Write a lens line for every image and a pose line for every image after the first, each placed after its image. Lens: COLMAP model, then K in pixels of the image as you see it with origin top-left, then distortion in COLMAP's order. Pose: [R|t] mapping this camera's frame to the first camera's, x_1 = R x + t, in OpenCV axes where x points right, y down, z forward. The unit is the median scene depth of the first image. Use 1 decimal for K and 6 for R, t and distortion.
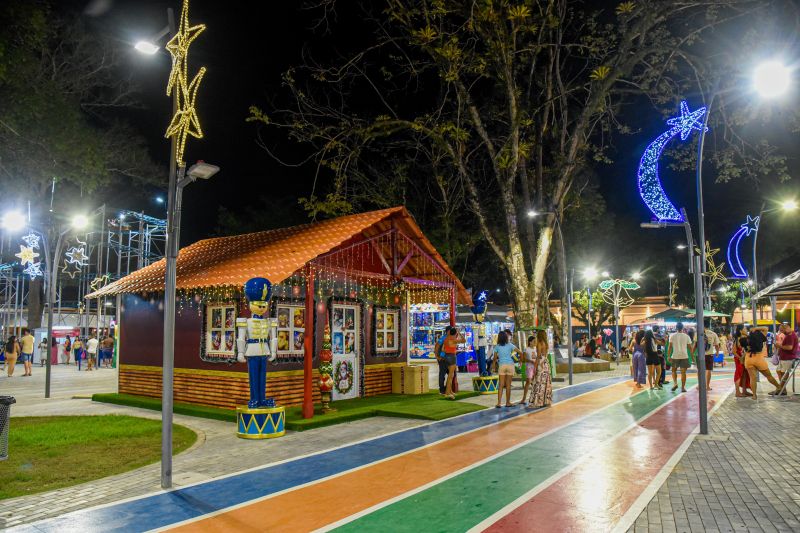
lens RADIAL K [[562.7, 0, 400.0], [0, 562.7, 266.5], [0, 0, 1]] dist [-0.262051, -0.000253]
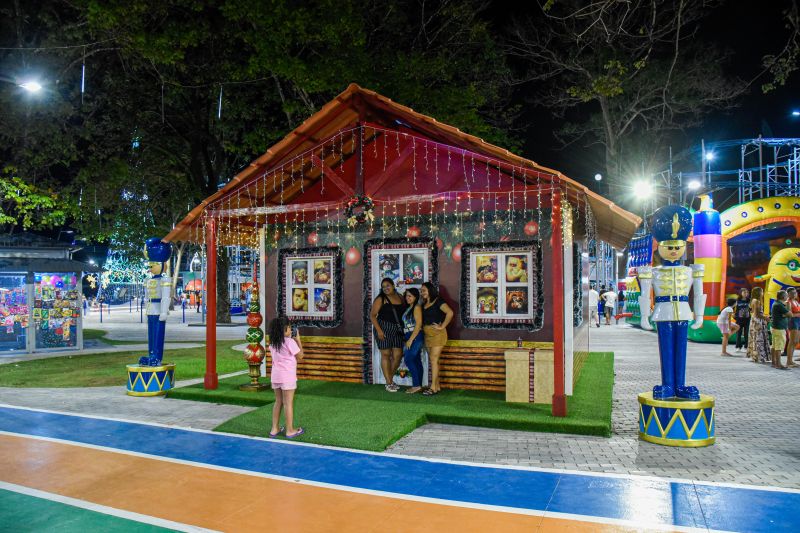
lens RADIAL K [[595.3, 0, 400.0], [0, 595.3, 266.5], [0, 0, 1]] dist [-0.056331, -0.000361]
pose [[0.184024, -0.034944, -0.982300, 0.567939], [0.124297, 0.992172, -0.012009, 0.090004], [0.975031, -0.119887, 0.186927, 0.781820]]
